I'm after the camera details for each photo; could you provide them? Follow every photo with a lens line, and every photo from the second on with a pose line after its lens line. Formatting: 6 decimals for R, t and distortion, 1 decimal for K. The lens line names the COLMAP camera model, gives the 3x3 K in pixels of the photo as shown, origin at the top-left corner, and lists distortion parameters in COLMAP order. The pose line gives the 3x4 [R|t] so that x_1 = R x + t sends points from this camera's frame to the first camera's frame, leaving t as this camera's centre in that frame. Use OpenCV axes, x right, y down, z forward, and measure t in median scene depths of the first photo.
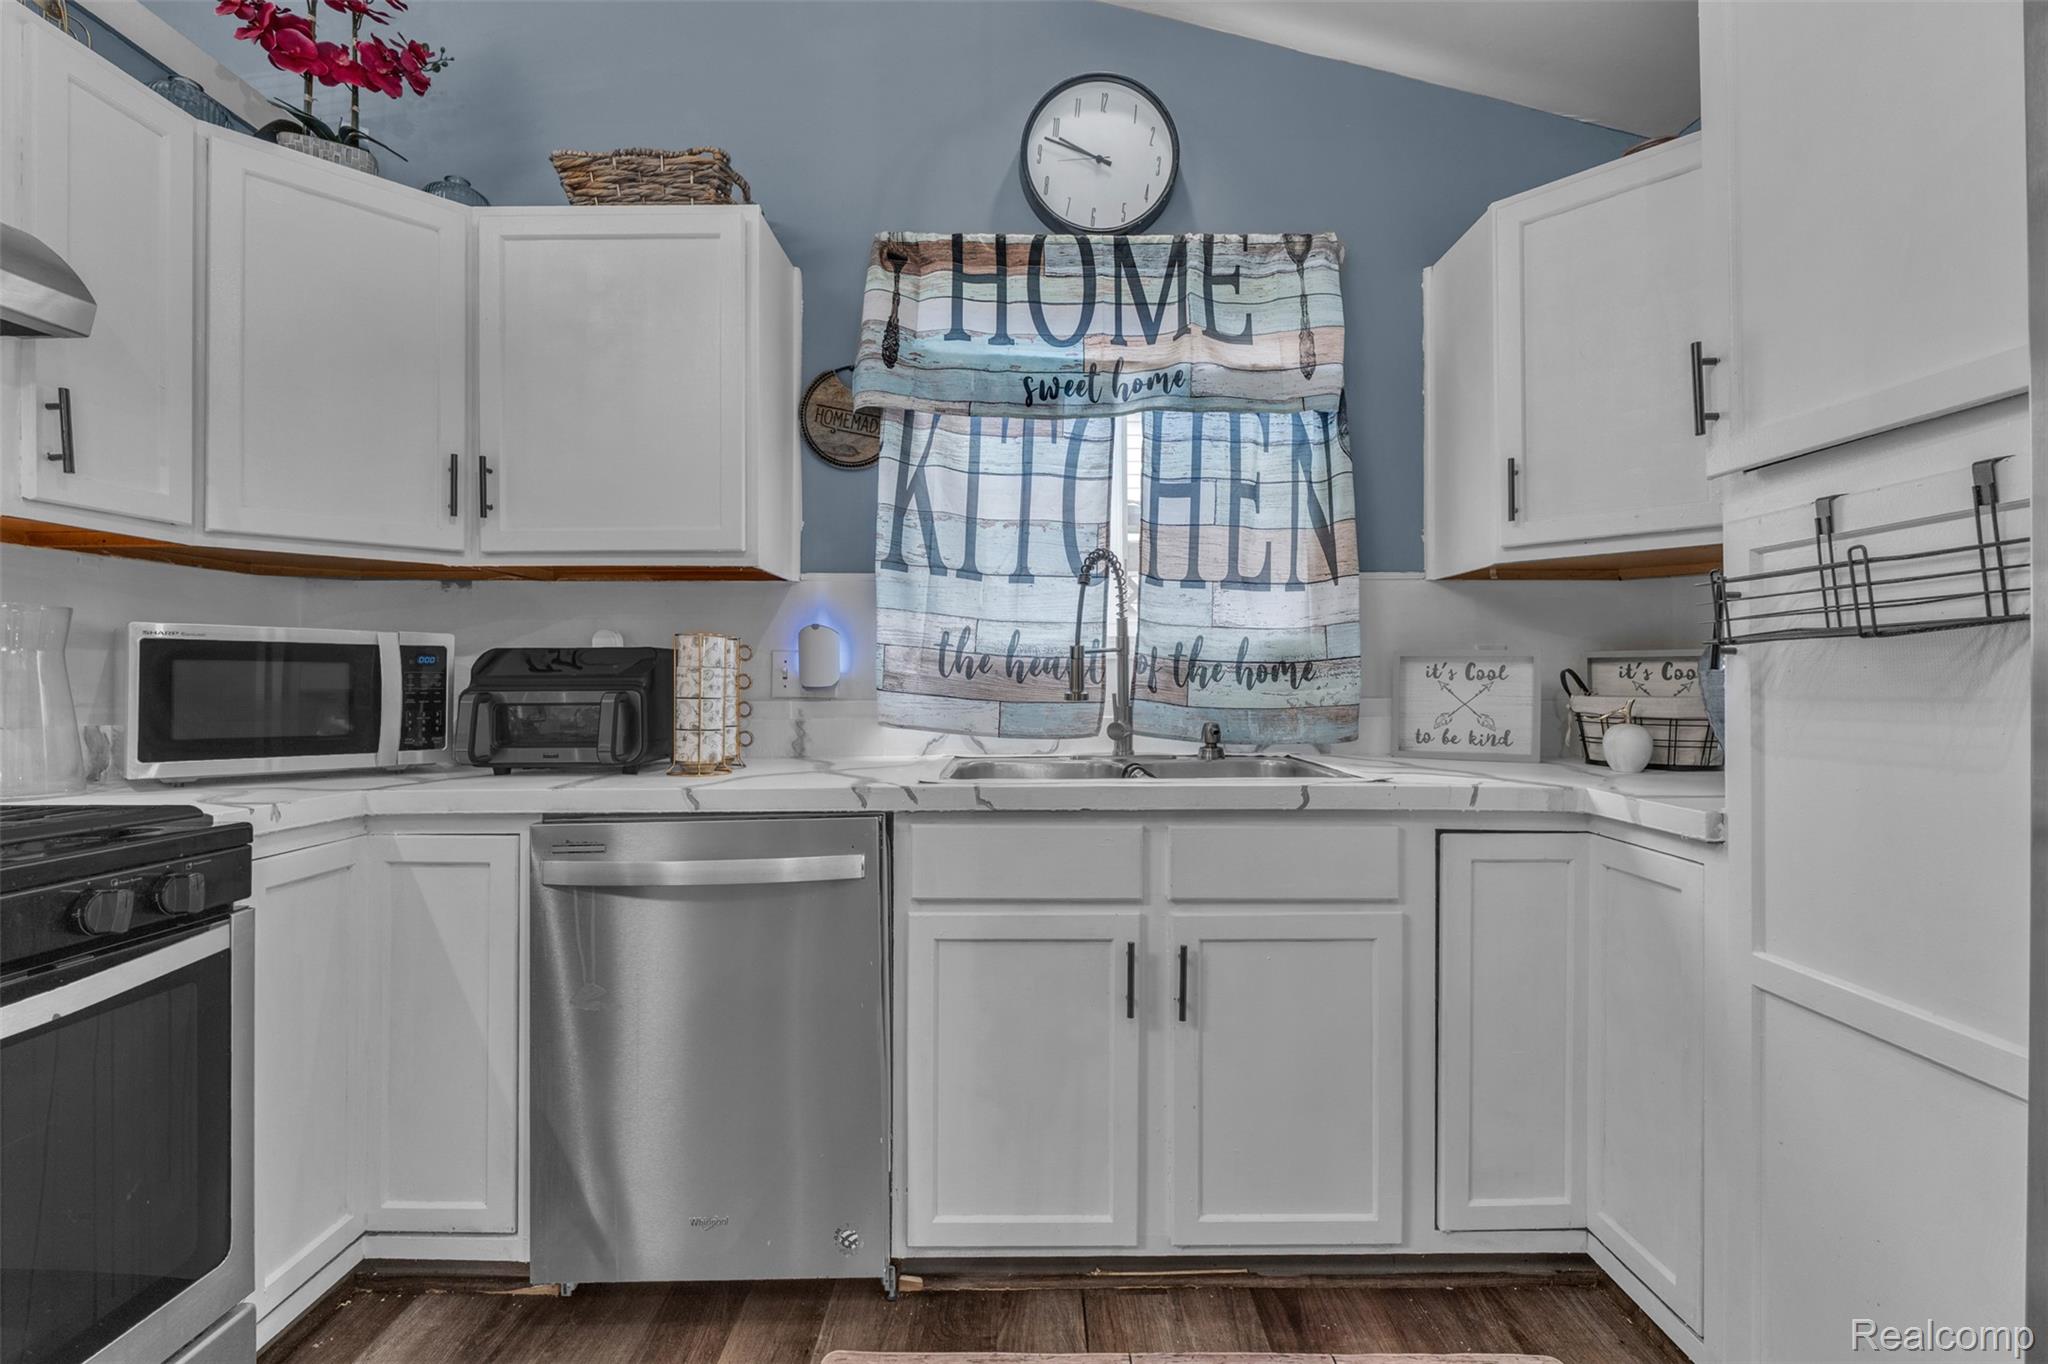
lens RADIAL K [[880.7, 0, 1024.0], [0, 880.7, 682.0], [0, 0, 1]] dist [-0.012564, 0.000512]
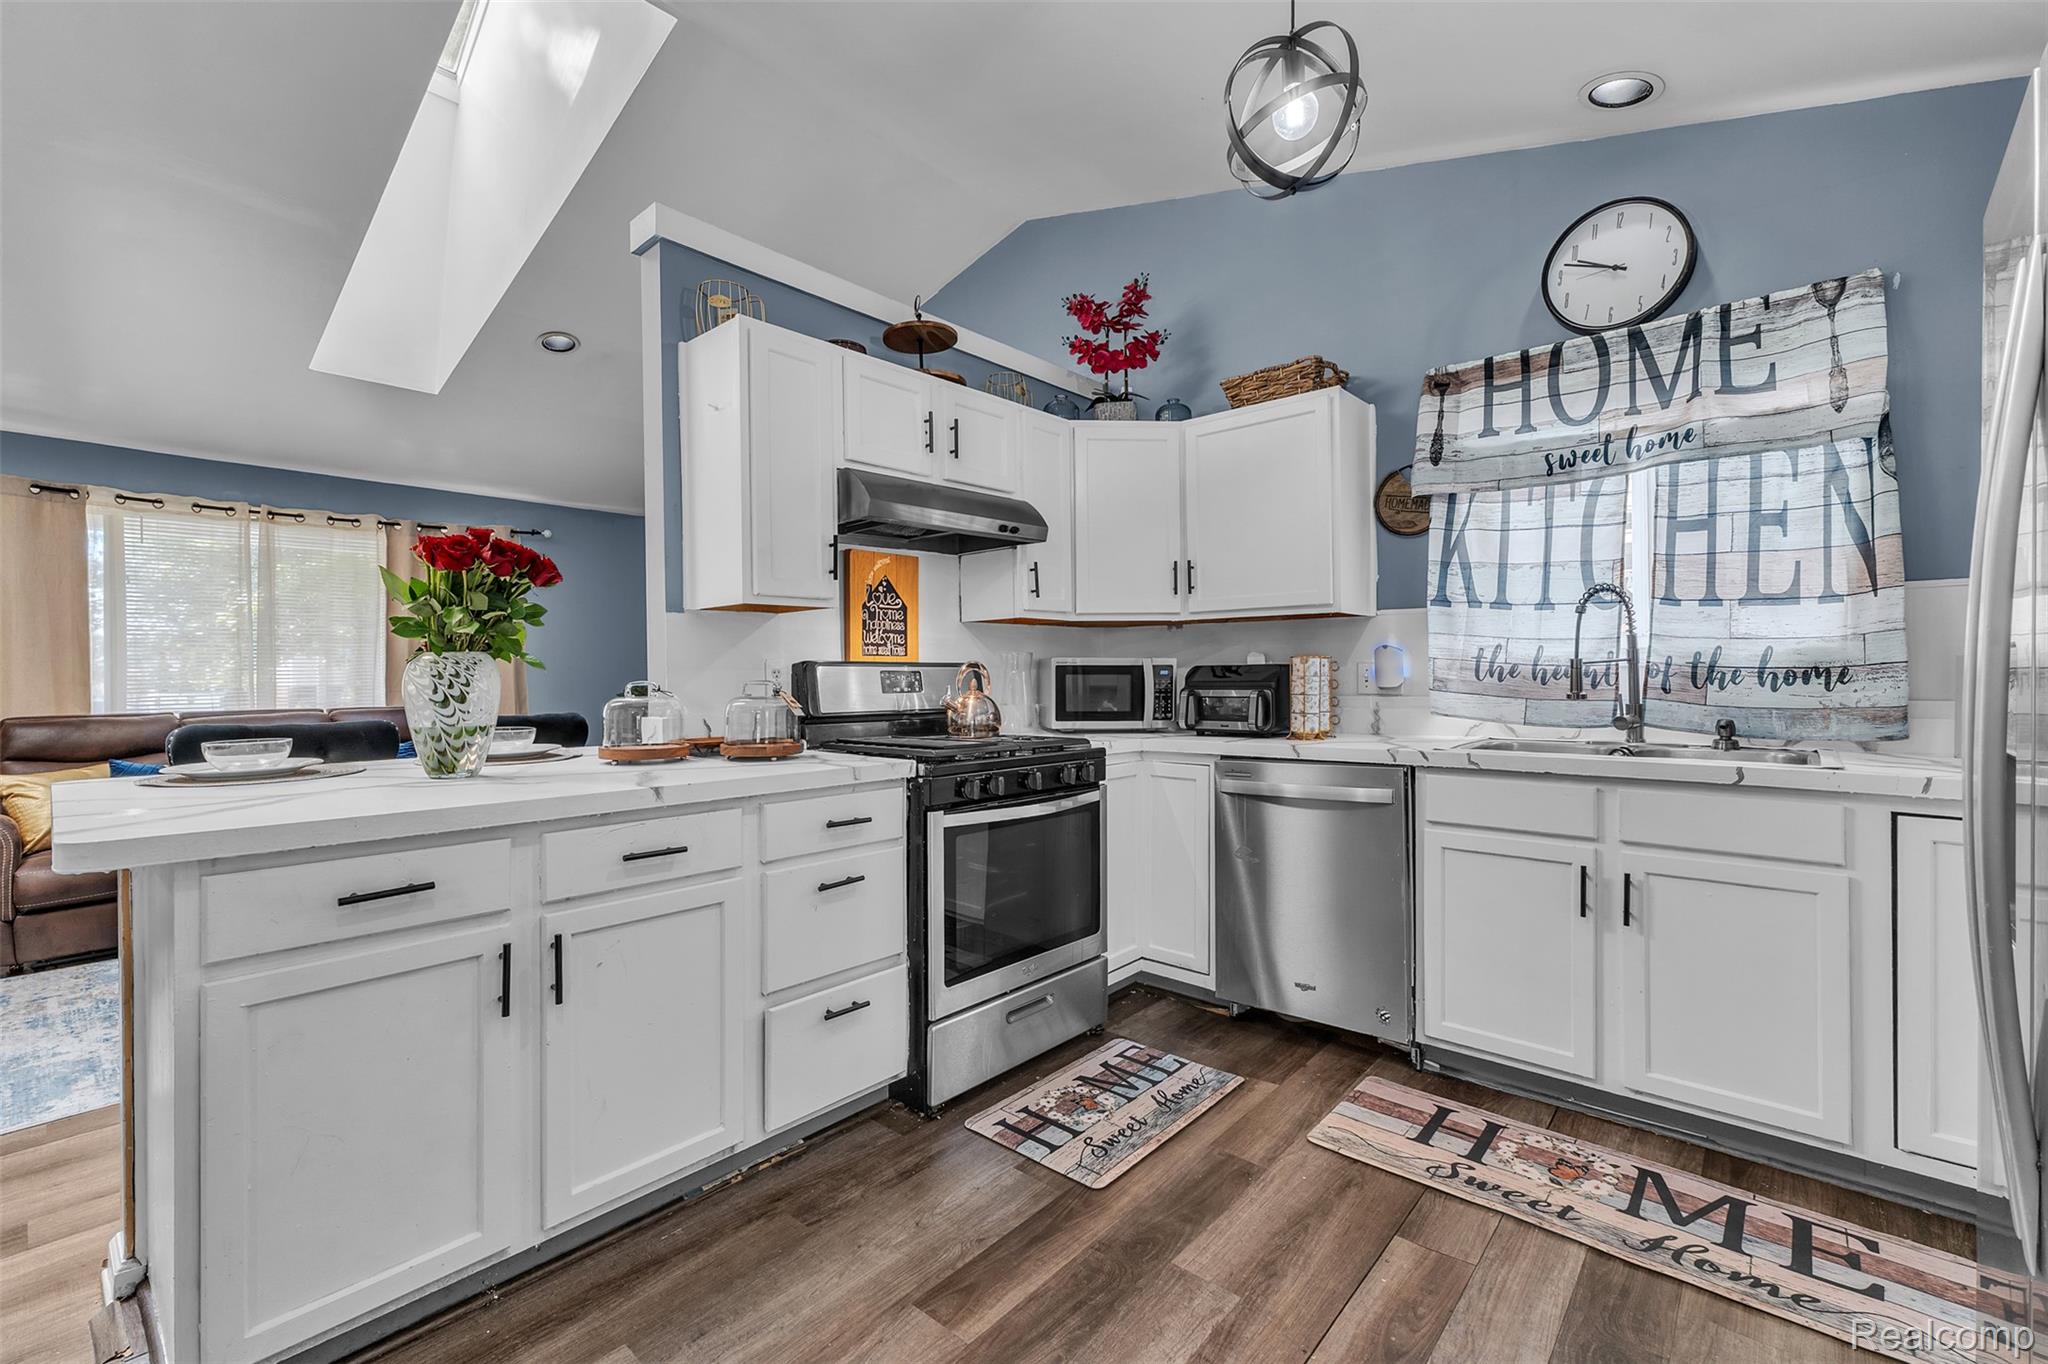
lens RADIAL K [[870.7, 0, 1024.1], [0, 870.7, 663.0], [0, 0, 1]] dist [0.001181, 0.000224]
pose [[0.749970, -0.012448, -0.661355, 0.278850], [0.005939, 0.999909, -0.012086, -0.021170], [0.661446, 0.005137, 0.749976, -0.510061]]
